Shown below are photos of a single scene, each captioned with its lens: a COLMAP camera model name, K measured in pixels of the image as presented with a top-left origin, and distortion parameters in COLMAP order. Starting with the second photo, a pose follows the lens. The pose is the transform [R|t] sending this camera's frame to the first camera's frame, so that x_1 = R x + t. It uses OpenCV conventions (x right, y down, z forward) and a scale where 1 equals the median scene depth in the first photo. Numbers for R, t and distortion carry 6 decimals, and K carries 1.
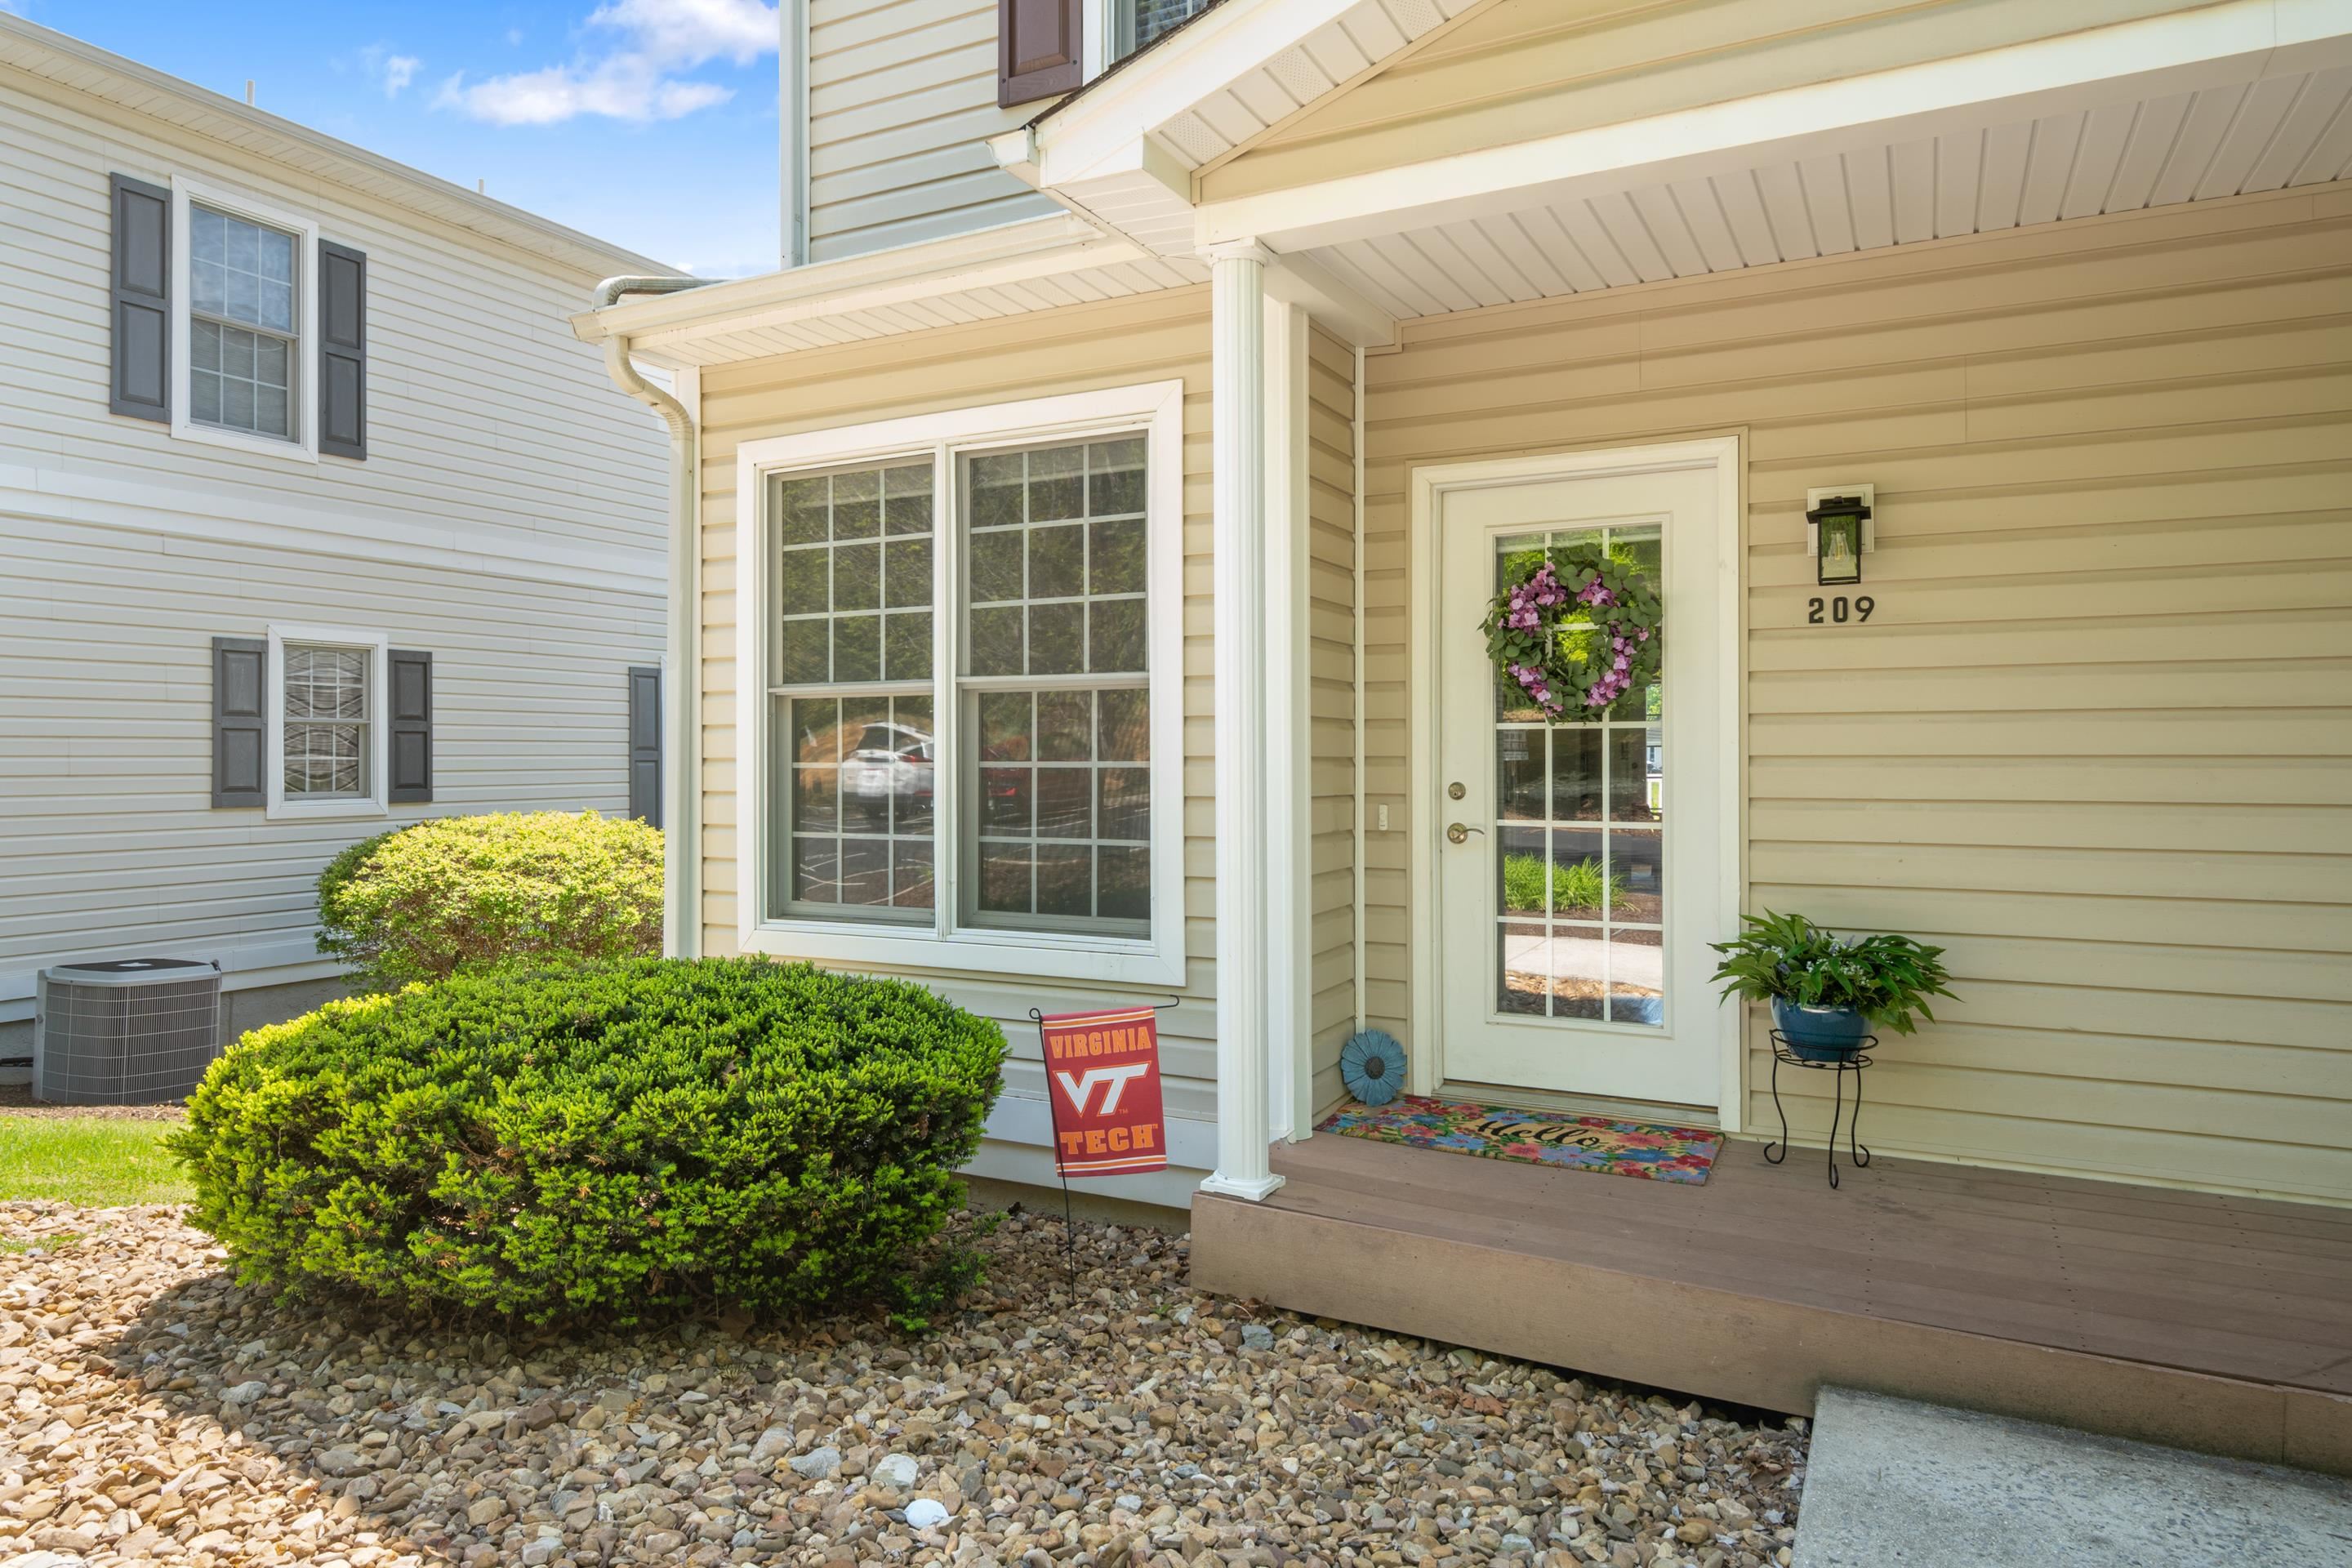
lens RADIAL K [[1470.7, 0, 1165.9], [0, 1470.7, 749.5], [0, 0, 1]] dist [0.001729, -0.000506]
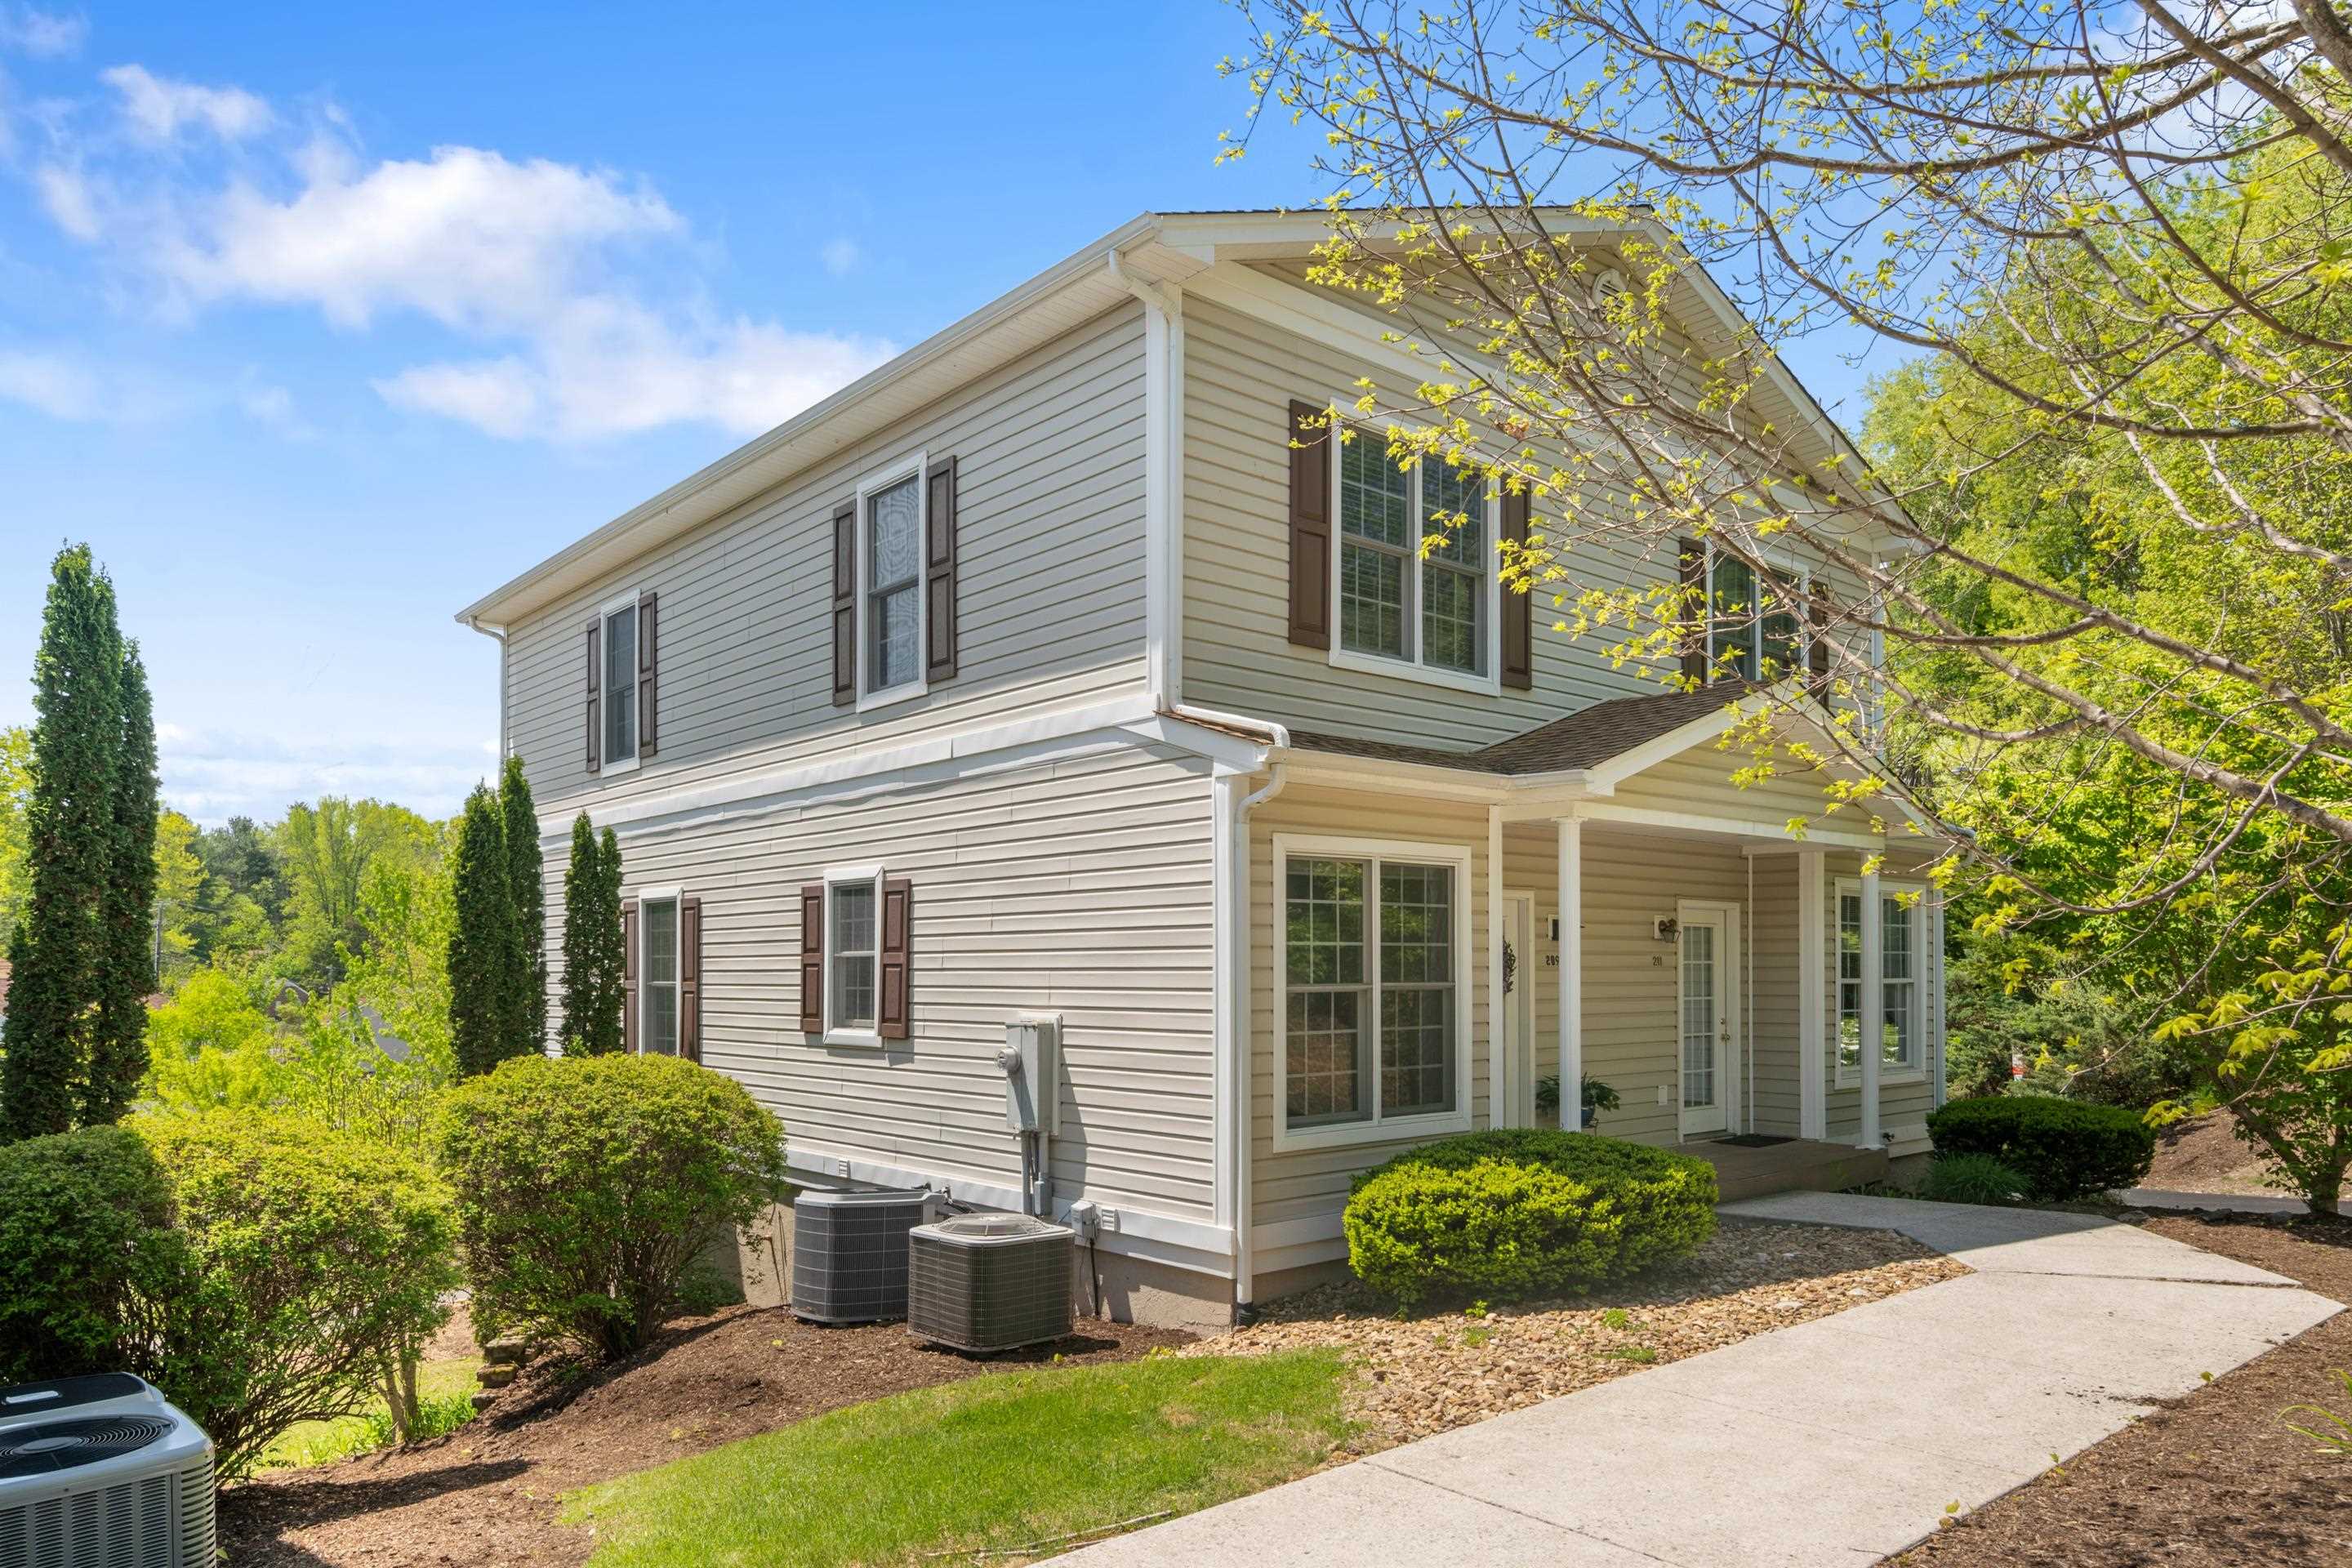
lens RADIAL K [[1516.3, 0, 1169.4], [0, 1516.3, 953.8], [0, 0, 1]] dist [0.037273, -0.045044]
pose [[0.370009, 0.011187, 0.928961, -2.174593], [-0.000816, 0.999931, -0.011717, -0.067715], [-0.929028, 0.003577, 0.369992, 0.585183]]
